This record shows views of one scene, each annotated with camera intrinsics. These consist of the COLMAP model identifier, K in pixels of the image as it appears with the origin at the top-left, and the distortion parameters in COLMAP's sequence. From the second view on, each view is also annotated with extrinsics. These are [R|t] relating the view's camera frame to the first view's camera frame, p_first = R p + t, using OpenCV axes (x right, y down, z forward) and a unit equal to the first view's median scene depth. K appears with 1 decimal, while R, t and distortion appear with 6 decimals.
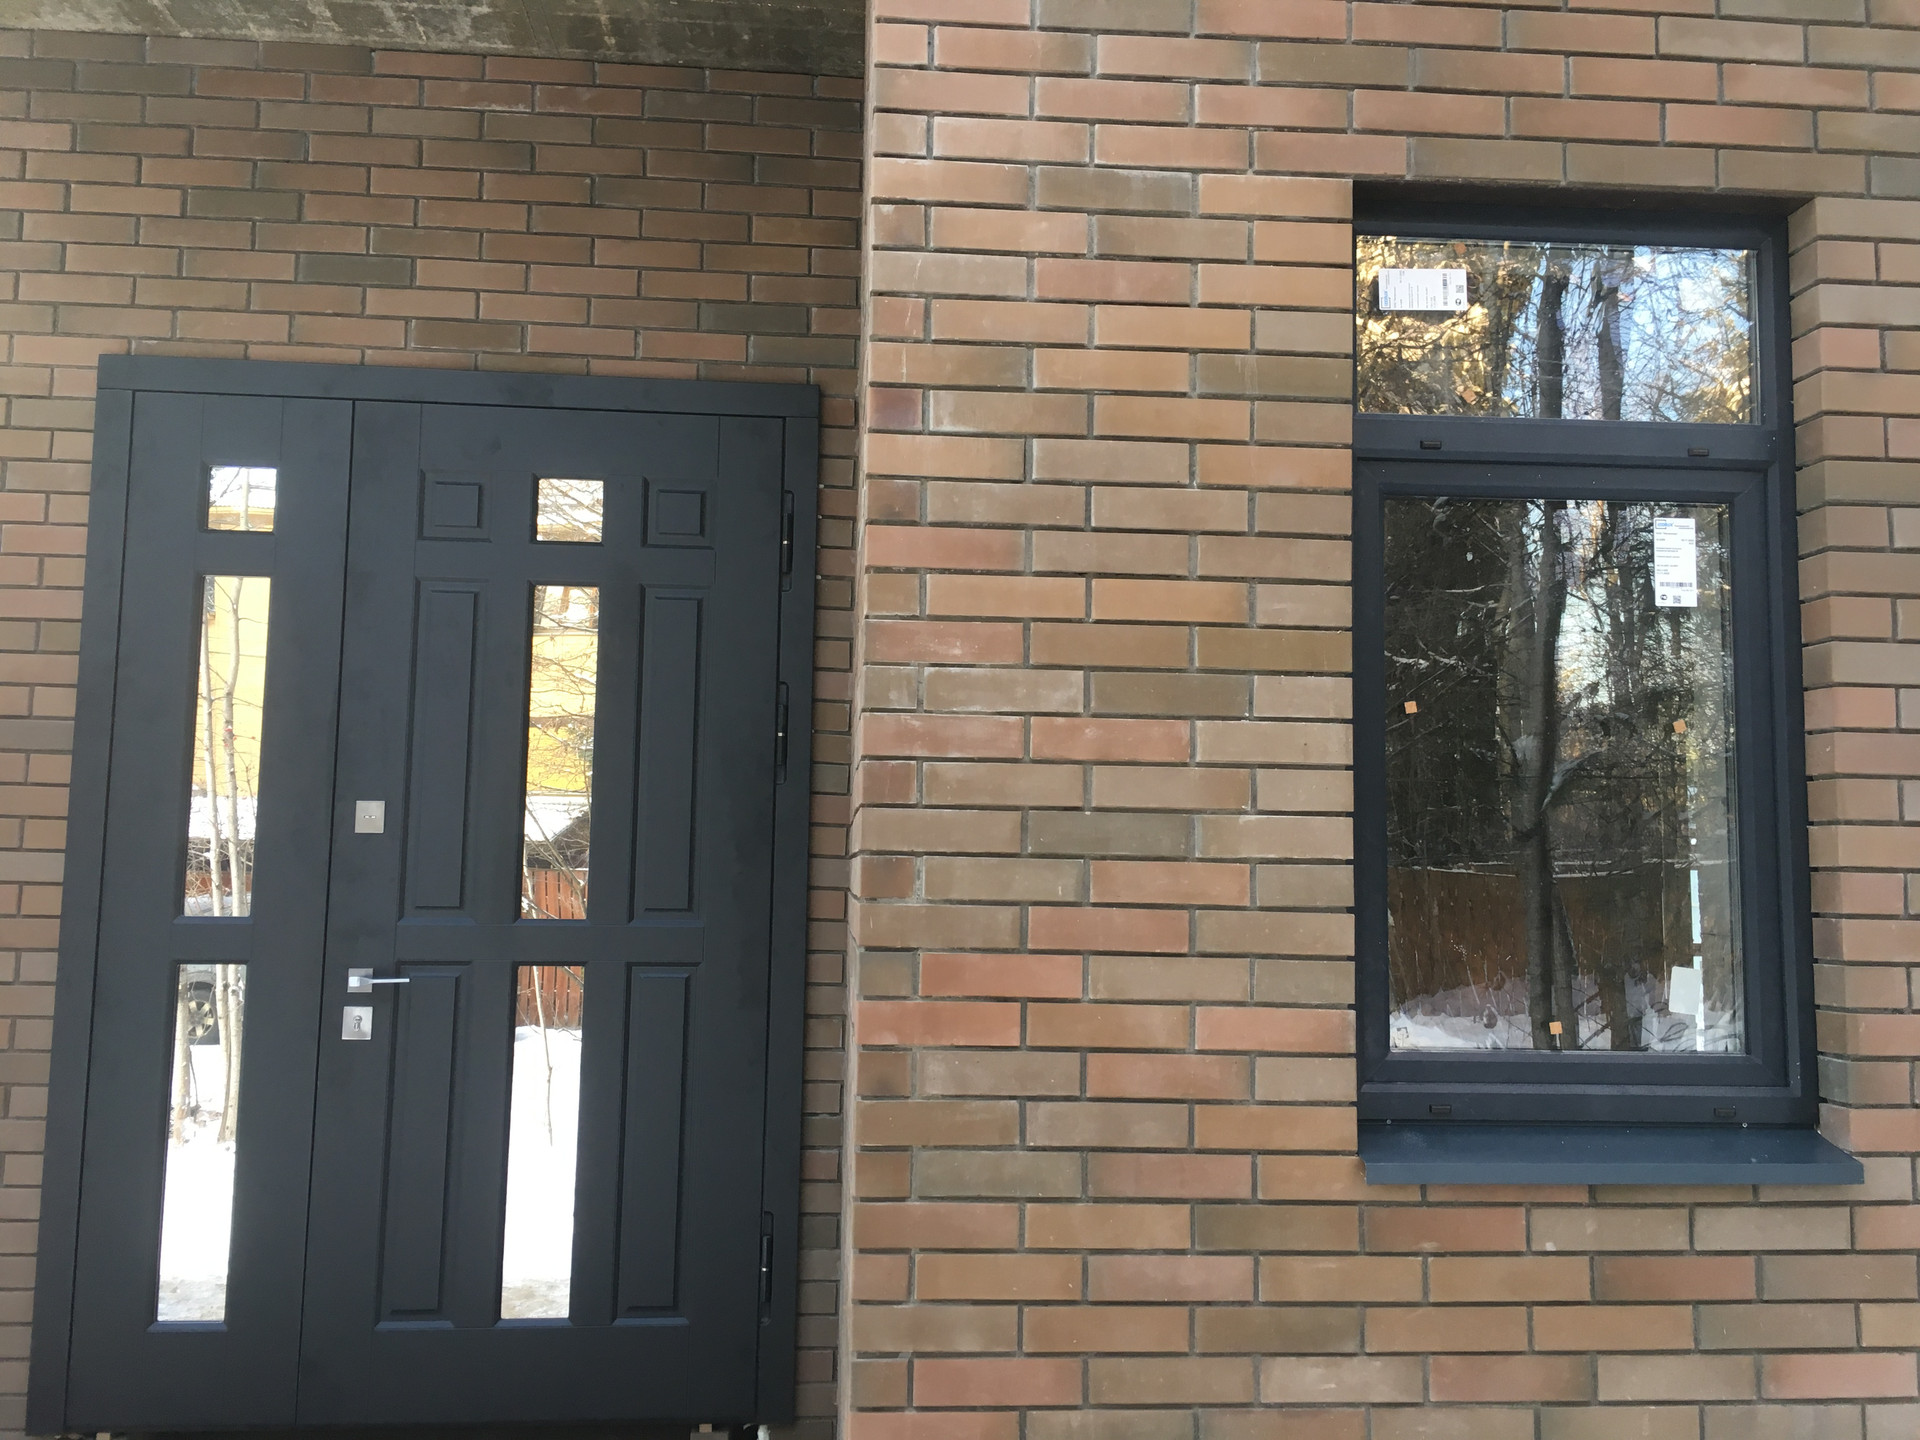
lens RADIAL K [[1620.4, 0, 965.0], [0, 1620.4, 720.6], [0, 0, 1]] dist [0.075618, -0.095392]
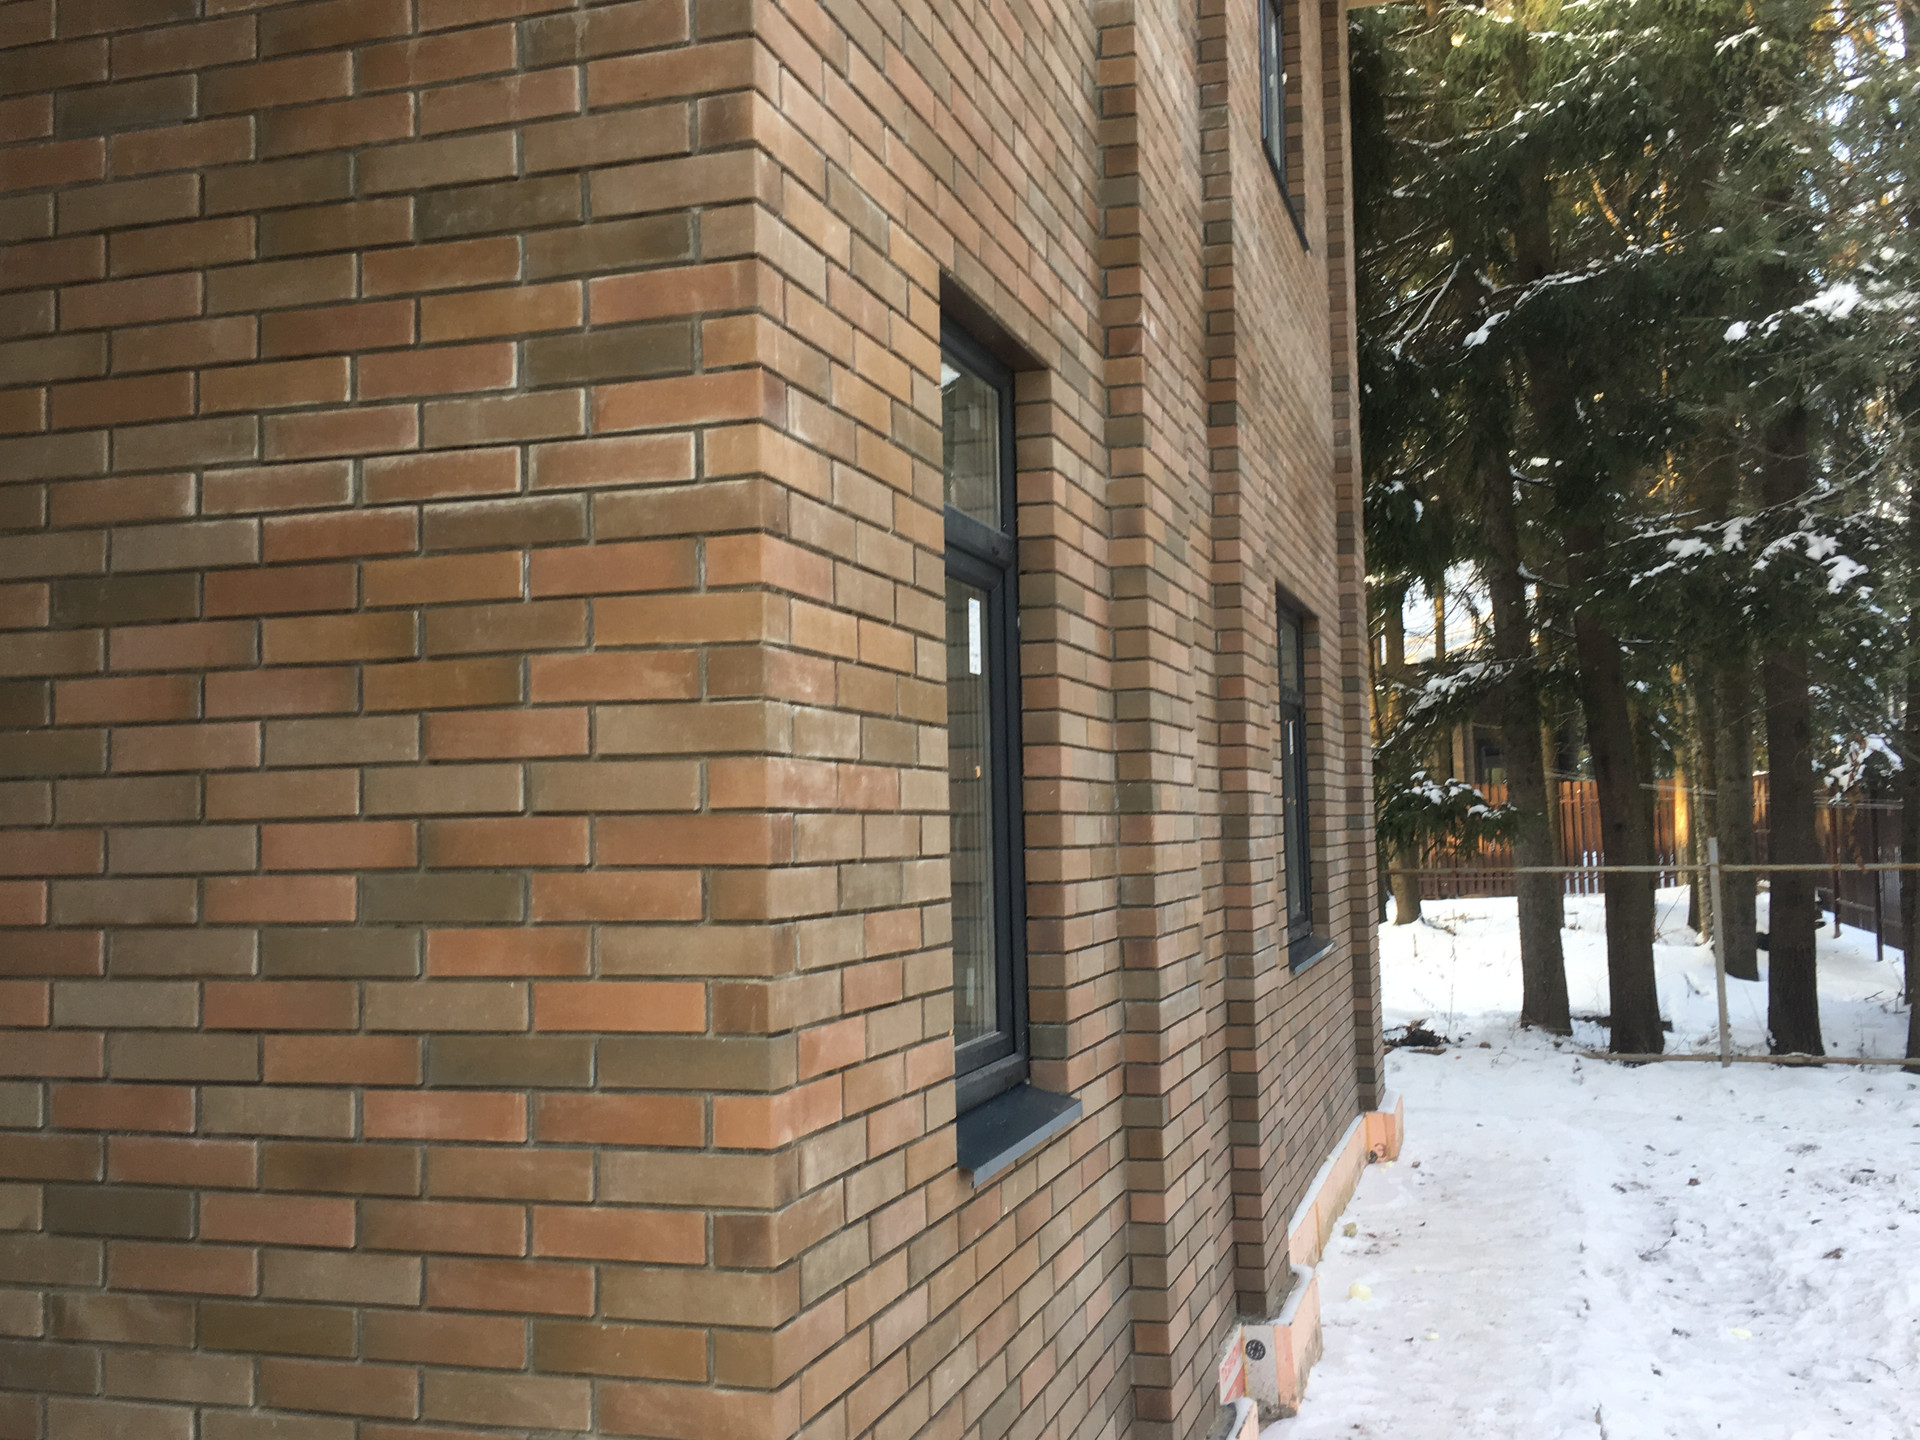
lens RADIAL K [[1829.0, 0, 964.0], [0, 1829.0, 716.7], [0, 0, 1]] dist [0.036284, 0.000000]
pose [[0.365425, 0.036548, 0.930123, -0.870232], [-0.060878, 0.998028, -0.015298, -0.016722], [-0.928848, -0.051033, 0.366930, 0.528820]]
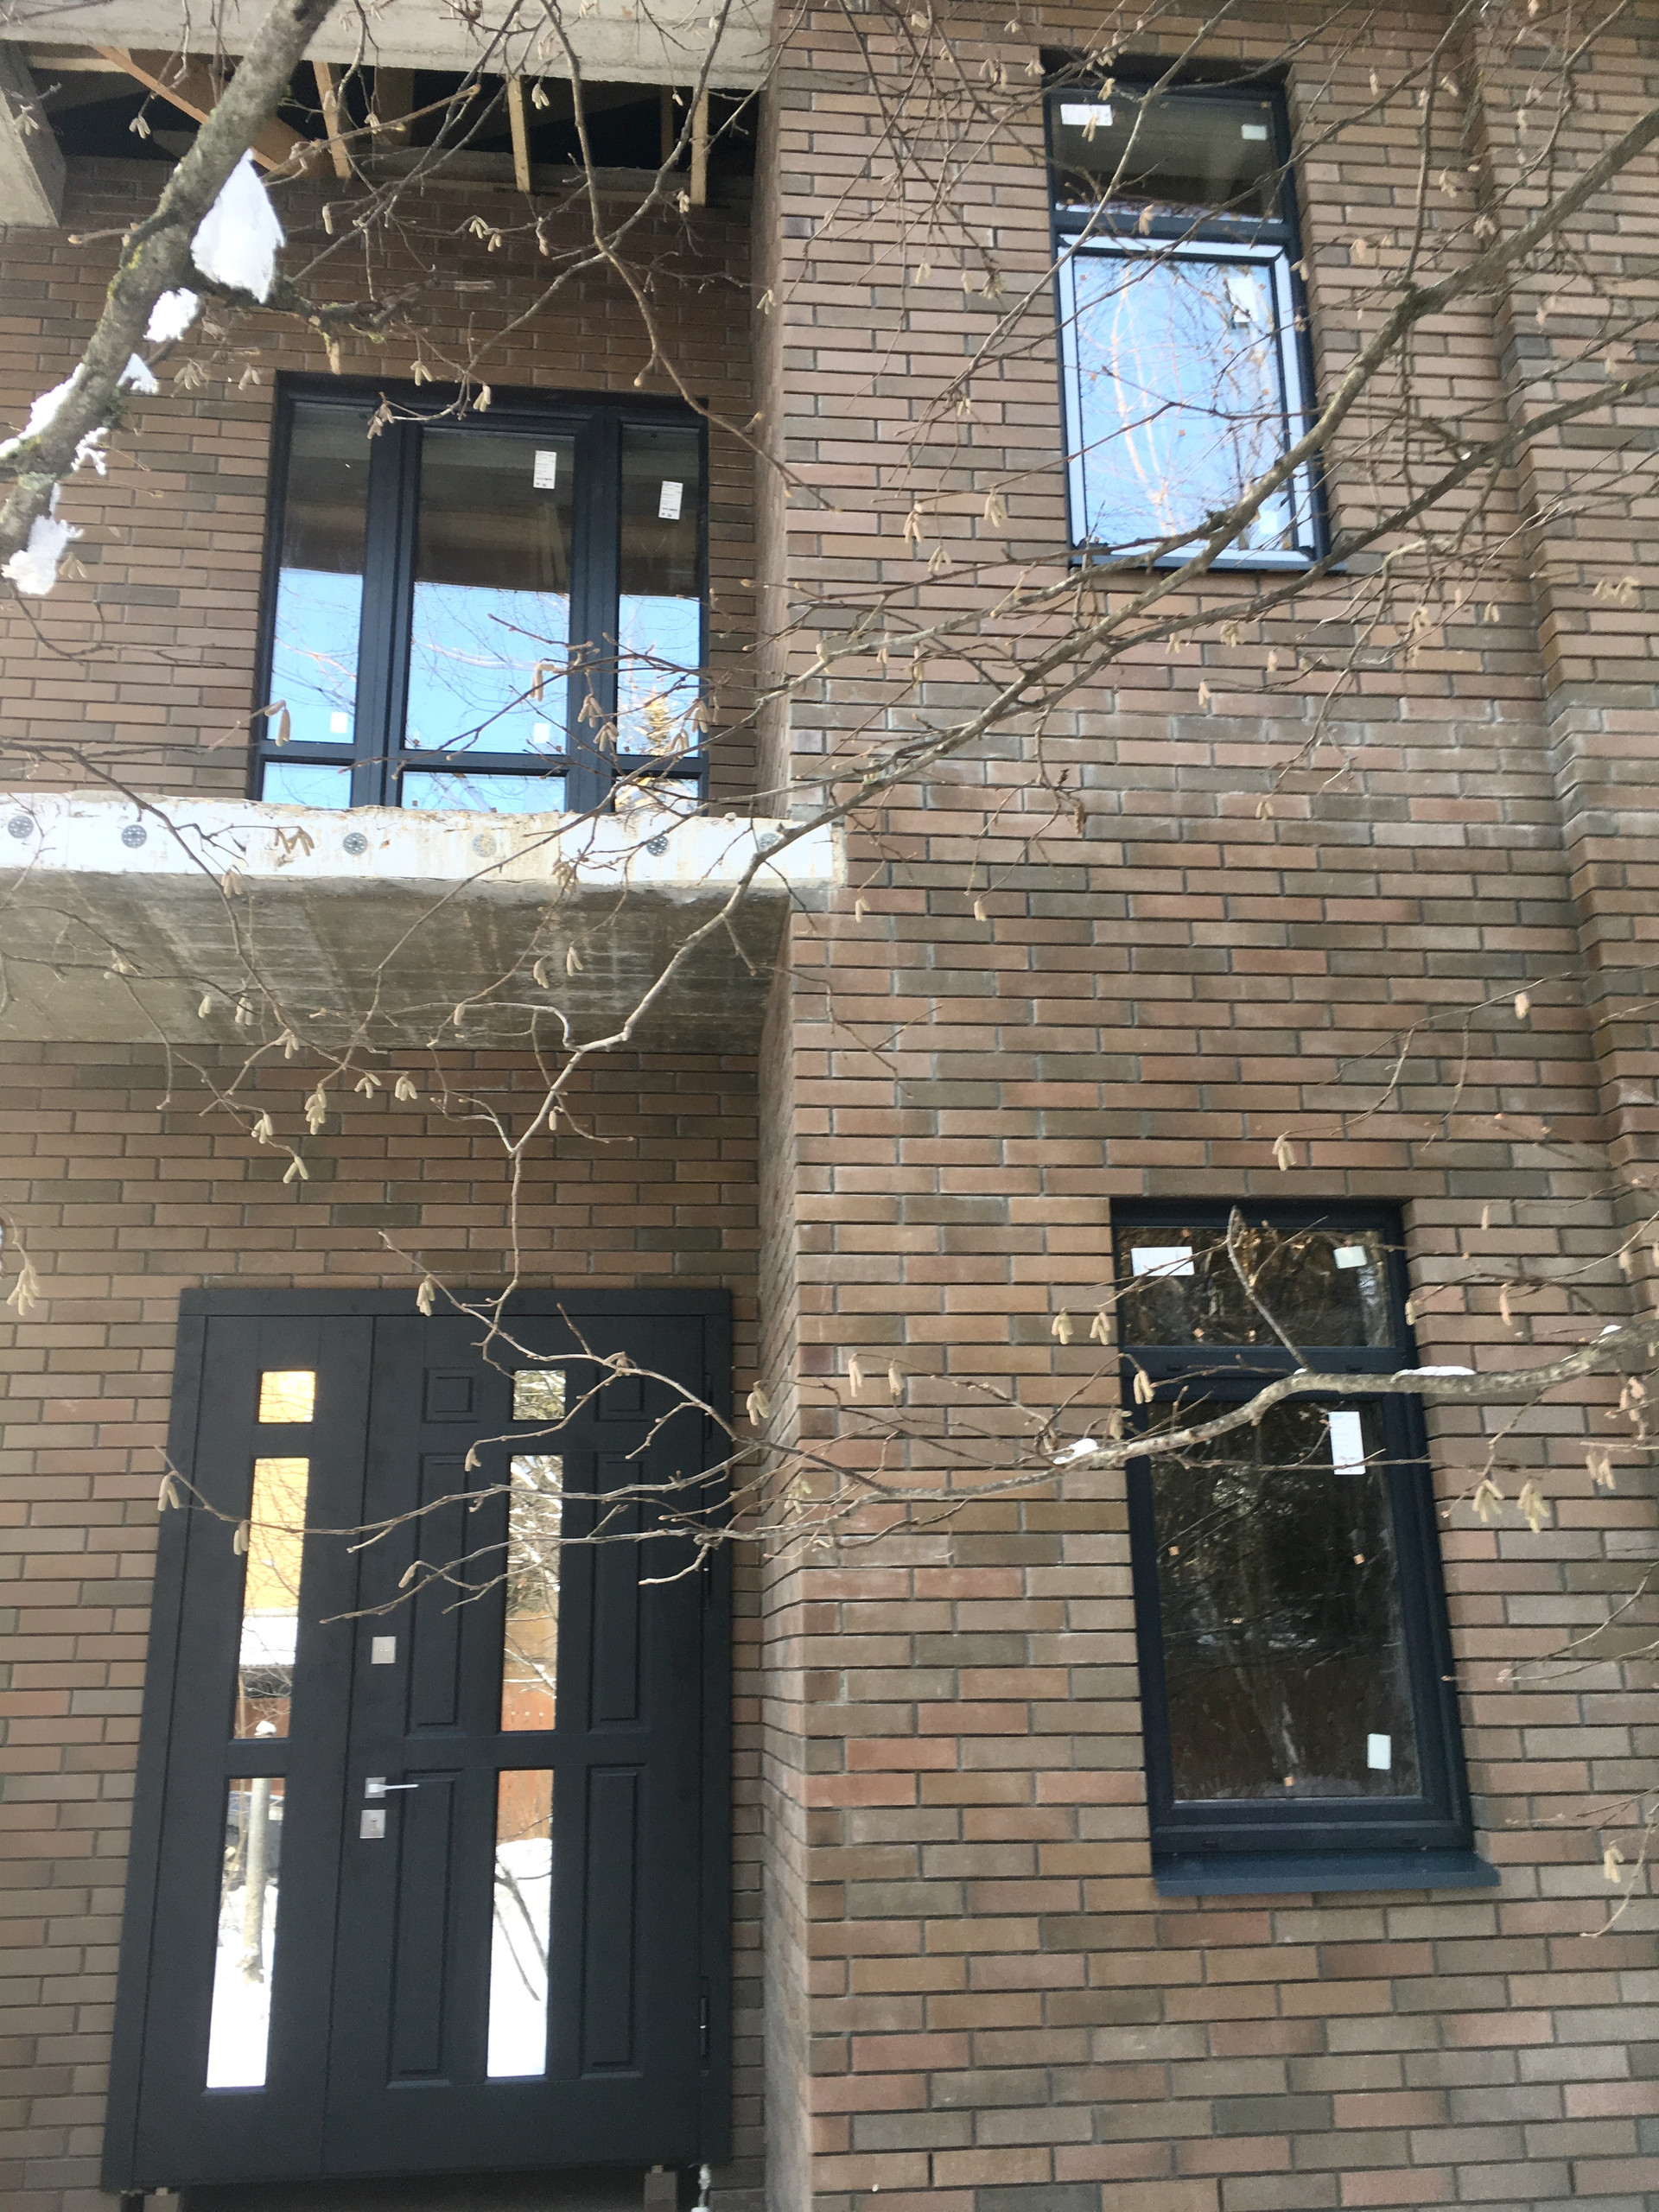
lens RADIAL K [[1866.9, 0, 833.2], [0, 1866.9, 1109.7], [0, 0, 1]] dist [0.075618, -0.095392]
pose [[0.999274, -0.025007, 0.028755, -0.068959], [0.030206, 0.979821, -0.197583, -0.073574], [-0.023234, 0.198308, 0.979864, -0.725135]]
